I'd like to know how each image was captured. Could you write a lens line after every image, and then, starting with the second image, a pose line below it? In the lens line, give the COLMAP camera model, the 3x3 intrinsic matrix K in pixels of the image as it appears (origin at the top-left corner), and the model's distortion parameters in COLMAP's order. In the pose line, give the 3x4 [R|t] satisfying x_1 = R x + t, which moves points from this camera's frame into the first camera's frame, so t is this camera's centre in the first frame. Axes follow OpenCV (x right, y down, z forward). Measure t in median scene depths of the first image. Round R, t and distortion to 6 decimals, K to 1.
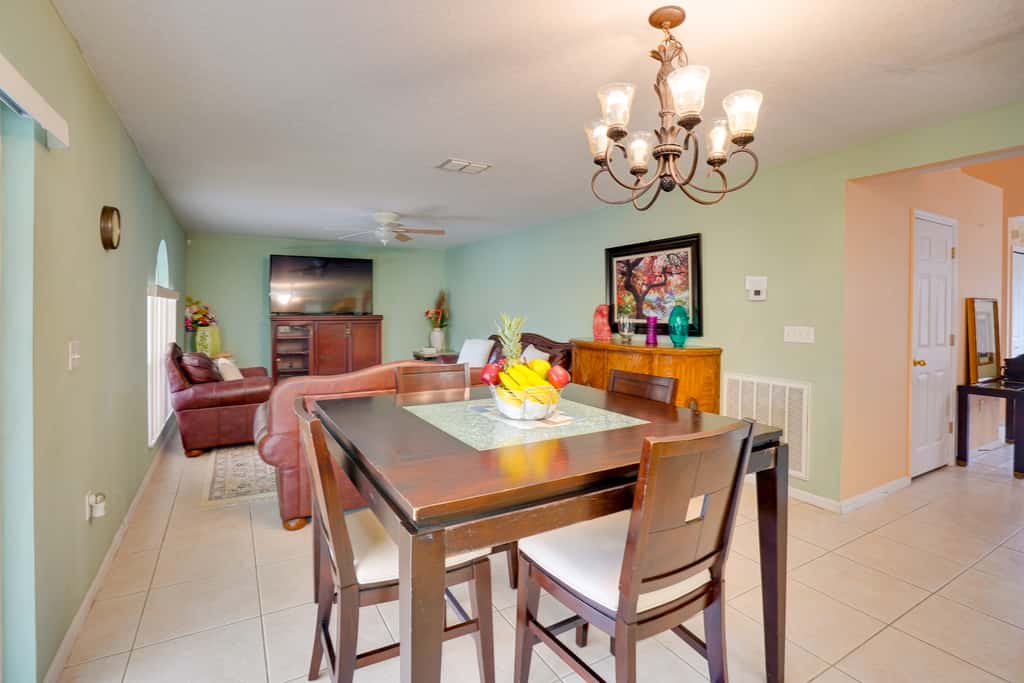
lens RADIAL K [[490.6, 0, 521.3], [0, 490.6, 310.7], [0, 0, 1]] dist [-0.038127, 0.007977]
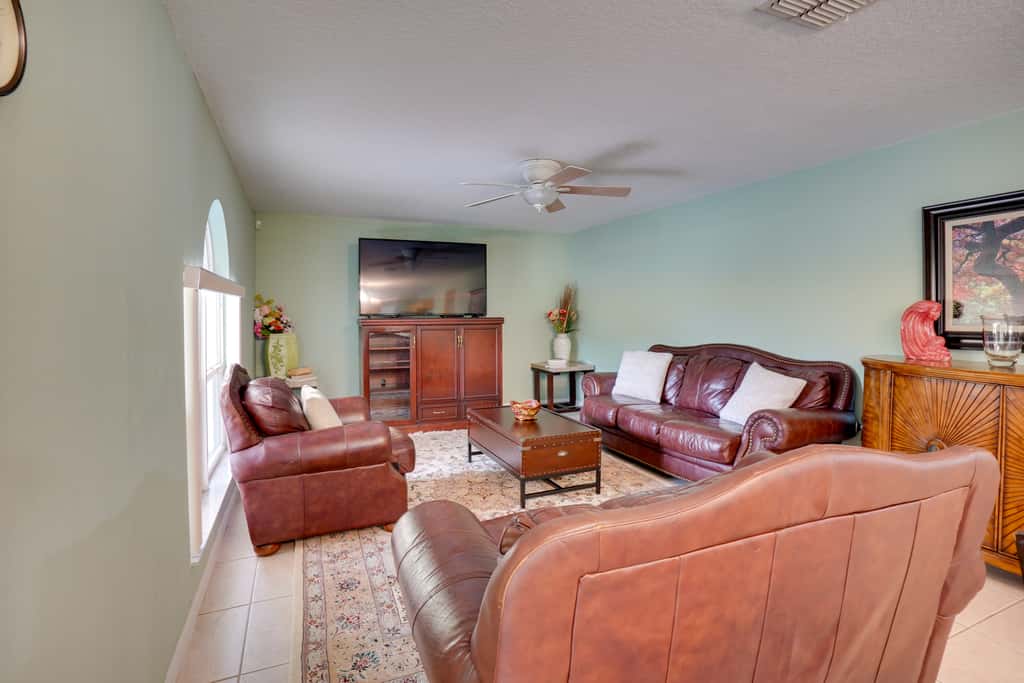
lens RADIAL K [[490.6, 0, 522.3], [0, 490.6, 316.6], [0, 0, 1]] dist [-0.038127, 0.007977]
pose [[0.994234, -0.002035, -0.107211, -0.256261], [0.003263, 0.999931, 0.011280, -0.001532], [0.107180, -0.011565, 0.994172, 0.376602]]
